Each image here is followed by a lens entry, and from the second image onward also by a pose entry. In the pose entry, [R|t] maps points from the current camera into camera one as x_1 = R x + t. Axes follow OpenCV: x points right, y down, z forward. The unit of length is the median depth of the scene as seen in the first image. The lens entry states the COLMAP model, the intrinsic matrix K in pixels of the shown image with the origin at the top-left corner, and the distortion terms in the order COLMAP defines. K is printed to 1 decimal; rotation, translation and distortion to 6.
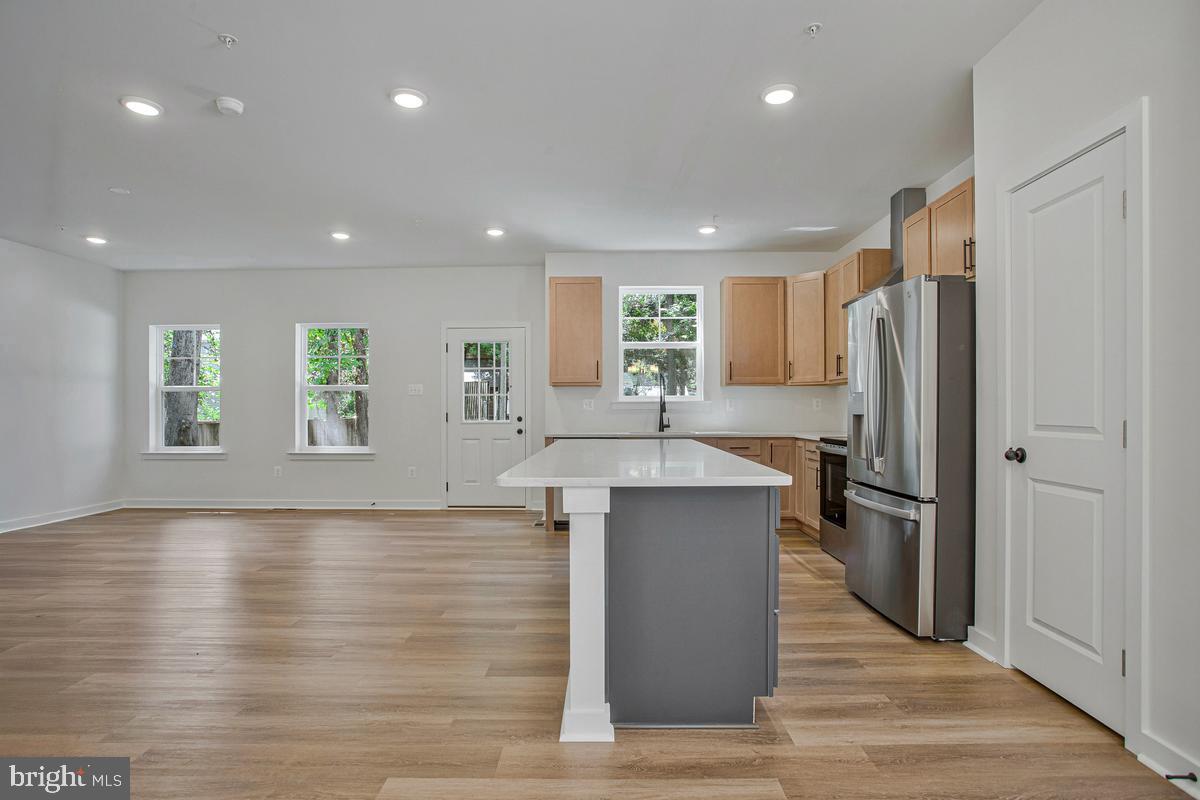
lens RADIAL K [[609.5, 0, 601.7], [0, 609.5, 406.1], [0, 0, 1]] dist [-0.016340, 0.004063]
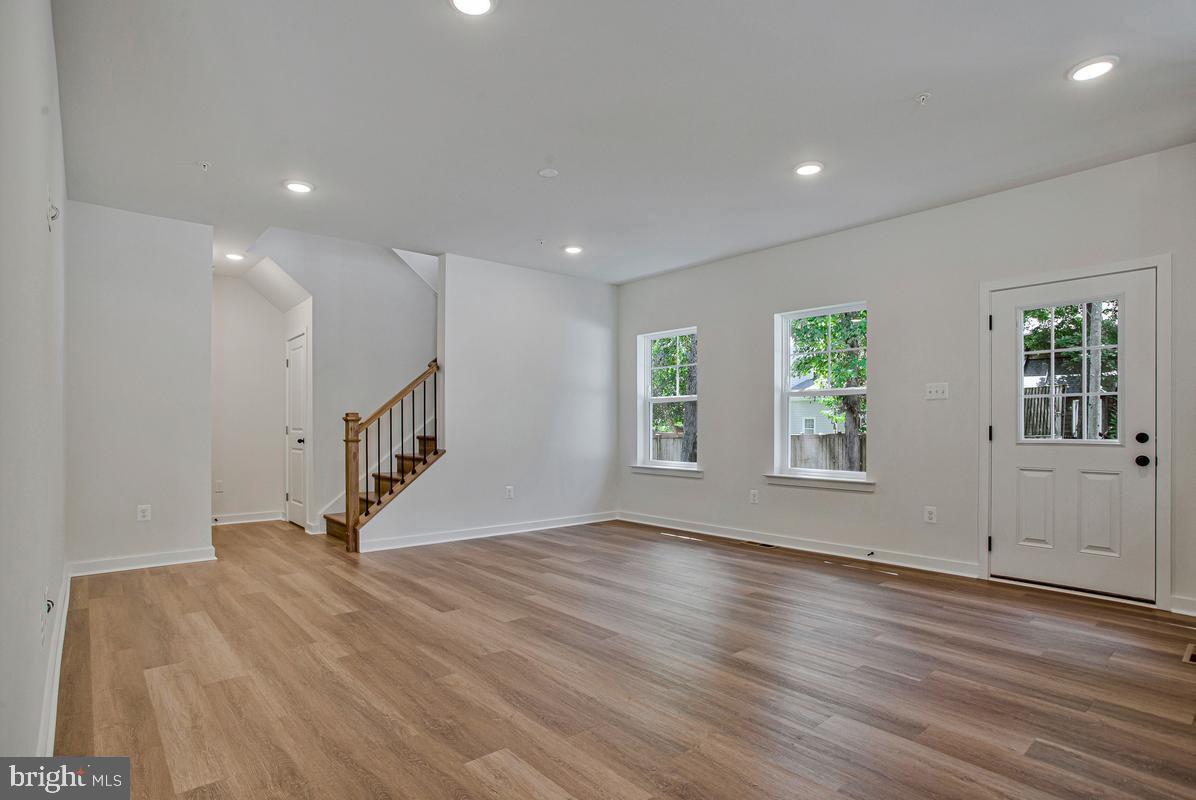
lens RADIAL K [[607.5, 0, 597.4], [0, 607.5, 427.1], [0, 0, 1]] dist [-0.016340, 0.004063]
pose [[0.667651, 0.004286, -0.744462, -0.062471], [0.004126, 0.999947, 0.009457, 0.004610], [0.744463, -0.009385, 0.667598, 0.291716]]
